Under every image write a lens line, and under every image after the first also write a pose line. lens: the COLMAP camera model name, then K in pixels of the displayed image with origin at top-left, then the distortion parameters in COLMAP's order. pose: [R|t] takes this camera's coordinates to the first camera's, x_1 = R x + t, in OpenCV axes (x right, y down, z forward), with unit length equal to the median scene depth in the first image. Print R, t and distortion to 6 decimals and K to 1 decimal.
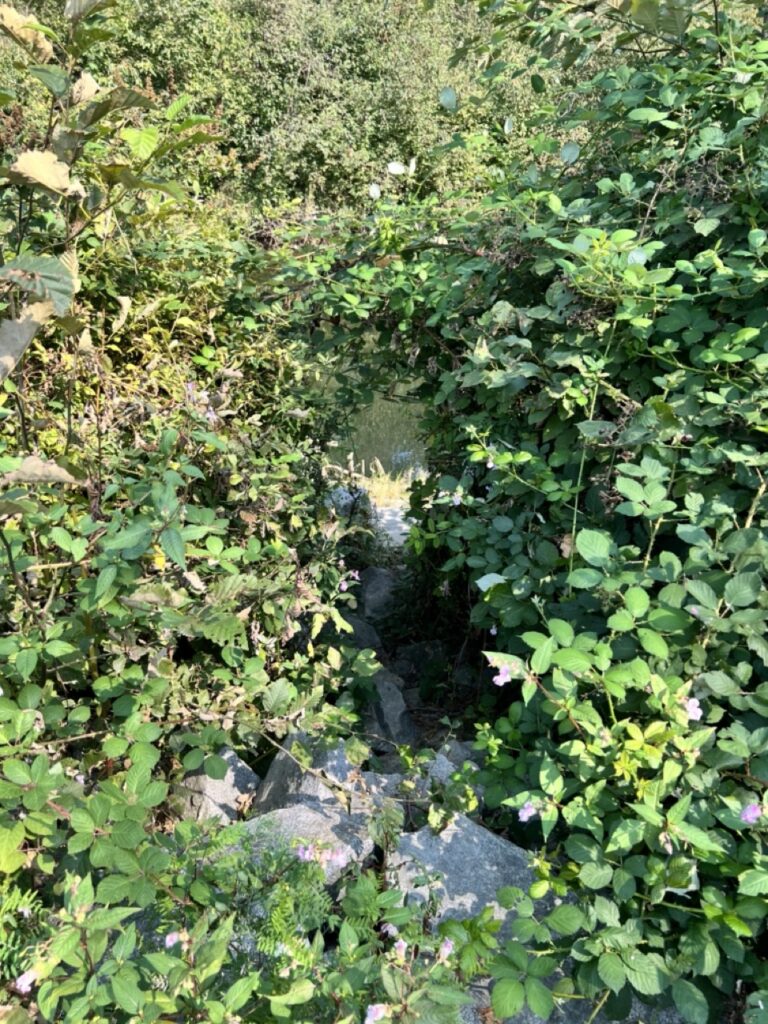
lens RADIAL K [[781.3, 0, 384.0], [0, 781.3, 512.0], [0, 0, 1]] dist [0.002712, -0.000569]
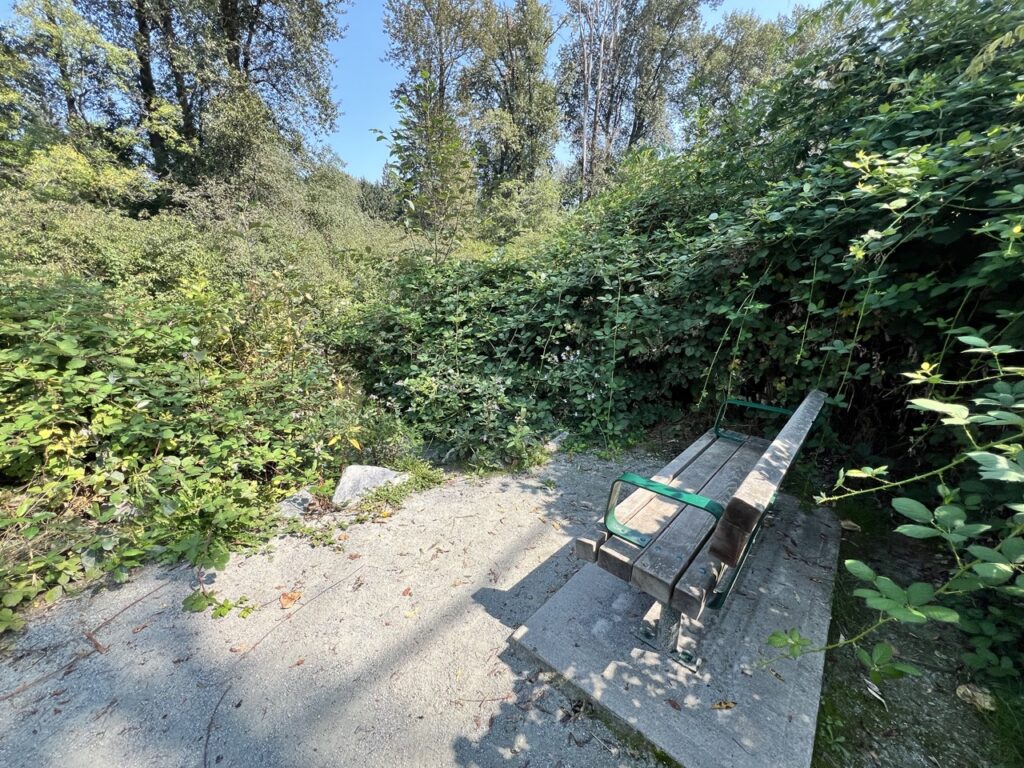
lens RADIAL K [[402.6, 0, 512.0], [0, 402.6, 384.0], [0, 0, 1]] dist [-0.008249, 0.000648]
pose [[0.878772, -0.150309, 0.452953, -0.026727], [0.252920, 0.951542, -0.174926, 0.057446], [-0.404711, 0.268281, 0.874205, -0.108878]]
